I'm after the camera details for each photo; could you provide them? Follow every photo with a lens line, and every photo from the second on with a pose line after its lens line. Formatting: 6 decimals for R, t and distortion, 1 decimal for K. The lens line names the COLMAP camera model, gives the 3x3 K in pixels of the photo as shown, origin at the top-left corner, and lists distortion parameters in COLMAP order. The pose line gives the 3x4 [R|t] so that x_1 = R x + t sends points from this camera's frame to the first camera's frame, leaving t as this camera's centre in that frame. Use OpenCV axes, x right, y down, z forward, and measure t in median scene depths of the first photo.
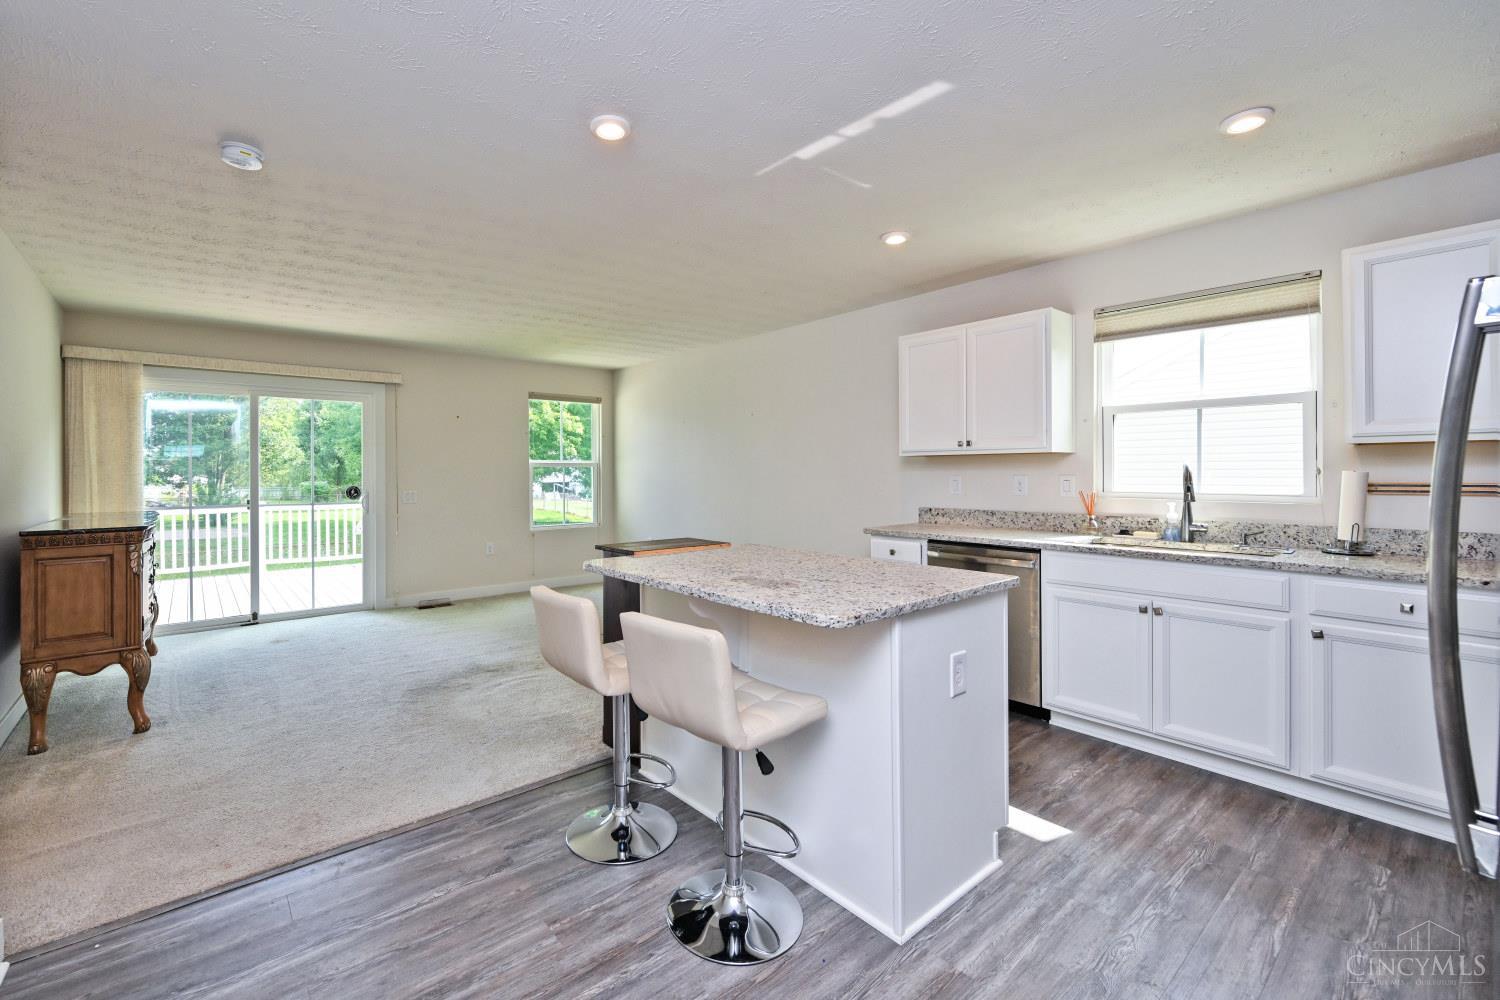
lens RADIAL K [[645.4, 0, 698.5], [0, 645.4, 474.8], [0, 0, 1]] dist [0.017479, -0.002196]
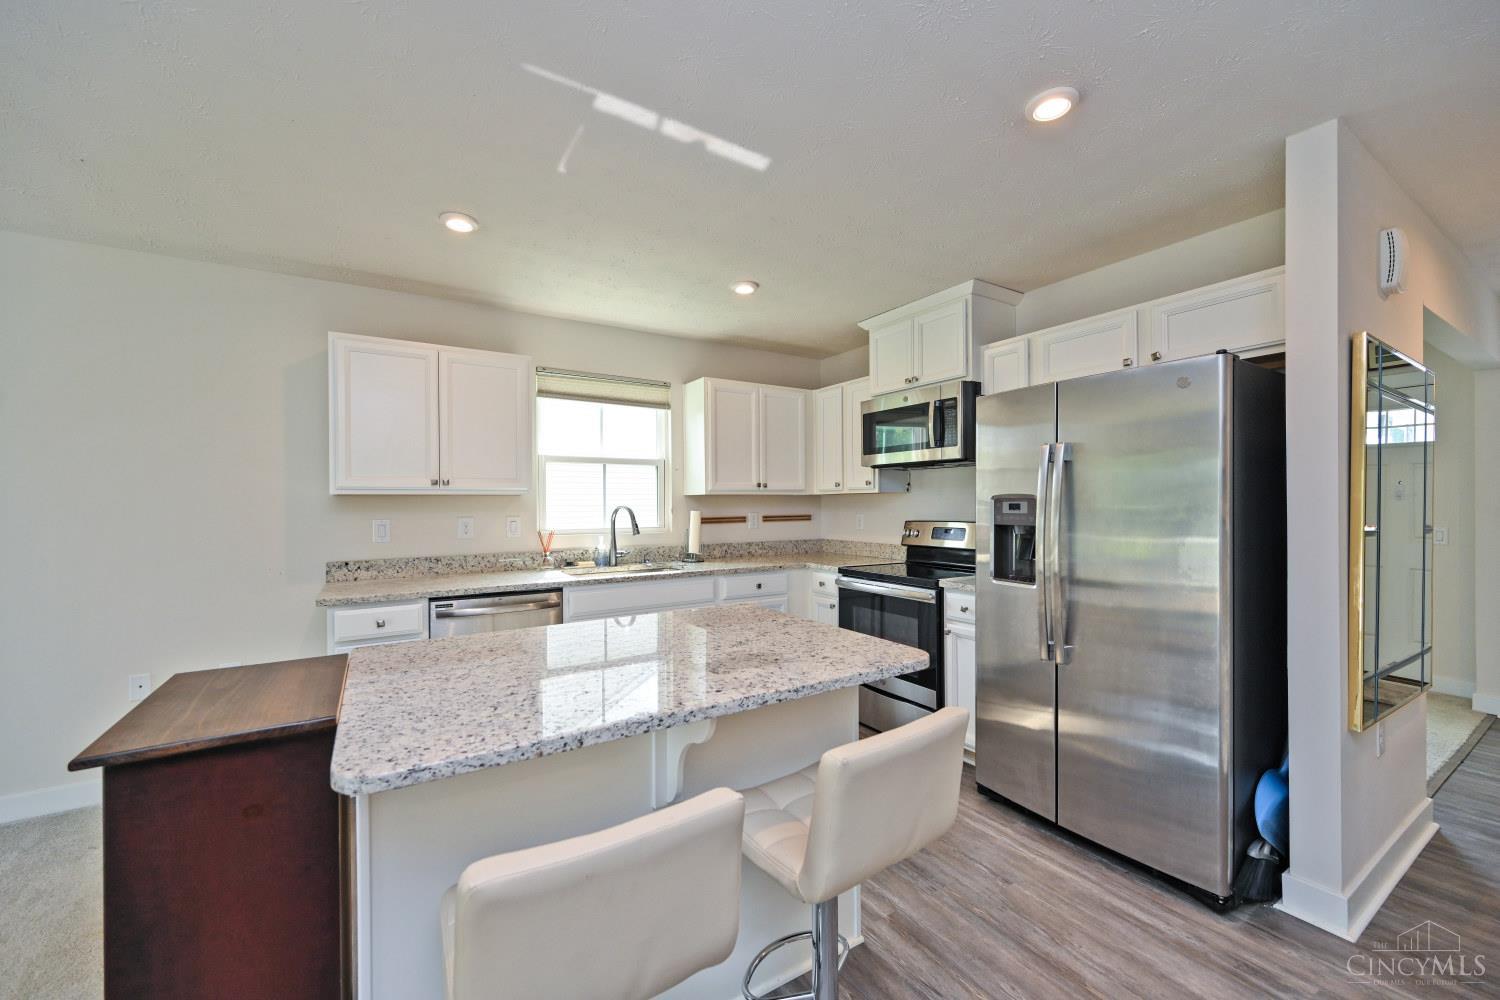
lens RADIAL K [[589.8, 0, 754.6], [0, 589.8, 502.0], [0, 0, 1]] dist [-0.005079, 0.001079]
pose [[0.108321, 0.006575, 0.994094, -0.385882], [0.009207, 0.999929, -0.007617, -0.013257], [-0.994073, 0.009978, 0.108253, 0.578608]]
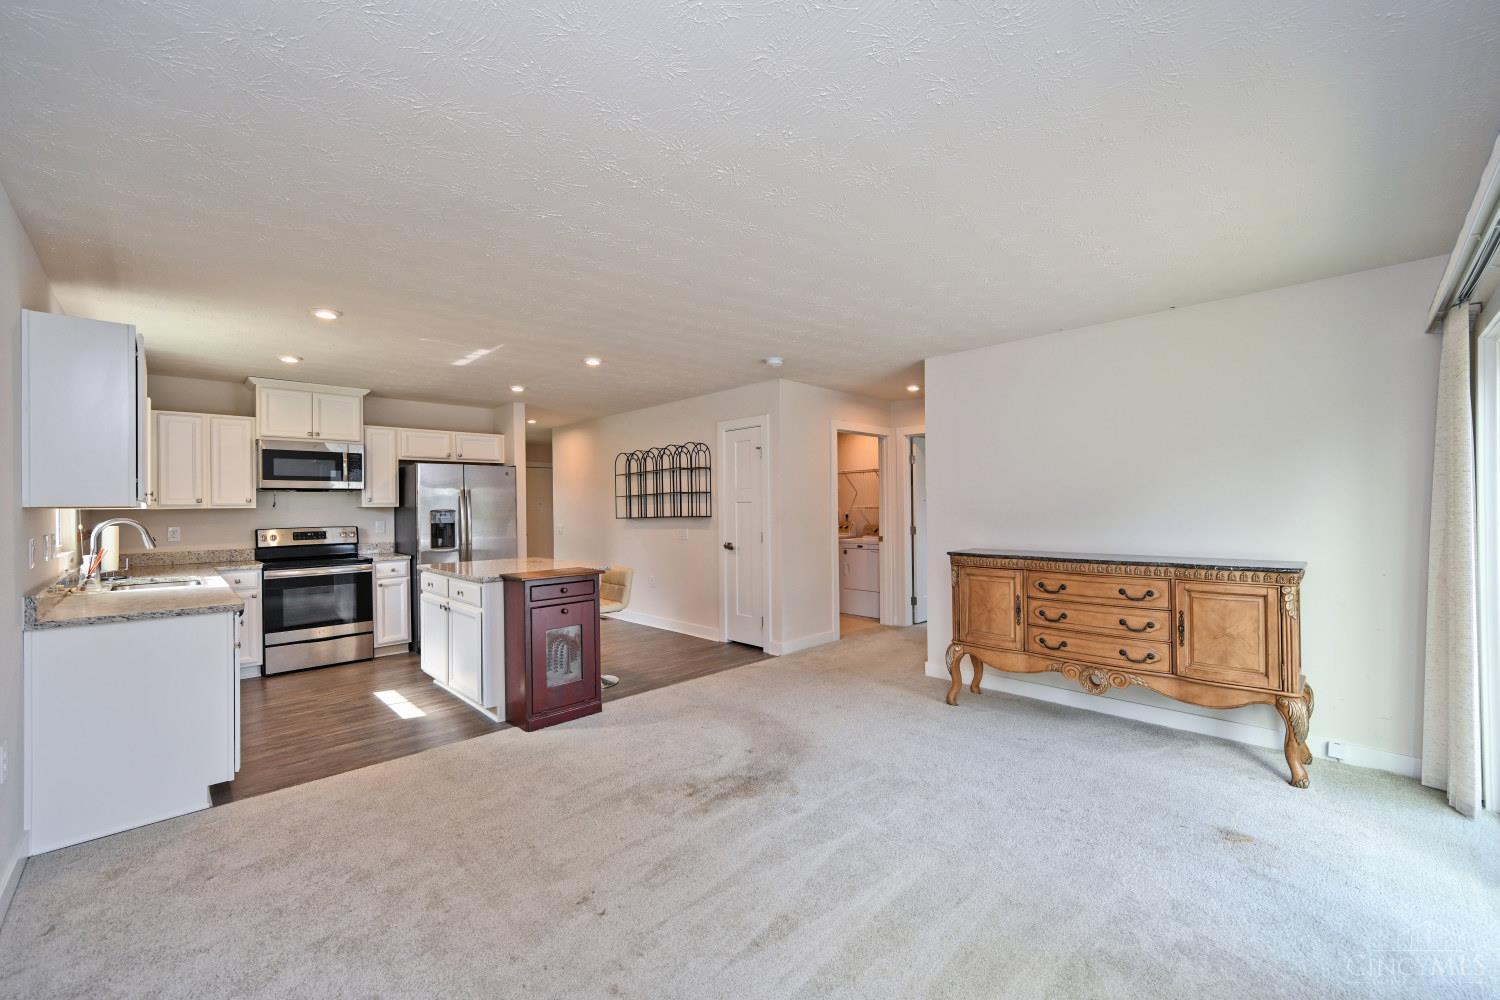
lens RADIAL K [[589.8, 0, 743.1], [0, 589.8, 503.8], [0, 0, 1]] dist [-0.005079, 0.001079]
pose [[-0.995169, 0.019377, -0.096243, -0.309878], [0.019650, 0.999805, -0.001893, -0.022046], [0.096188, -0.003775, -0.995356, 2.125617]]
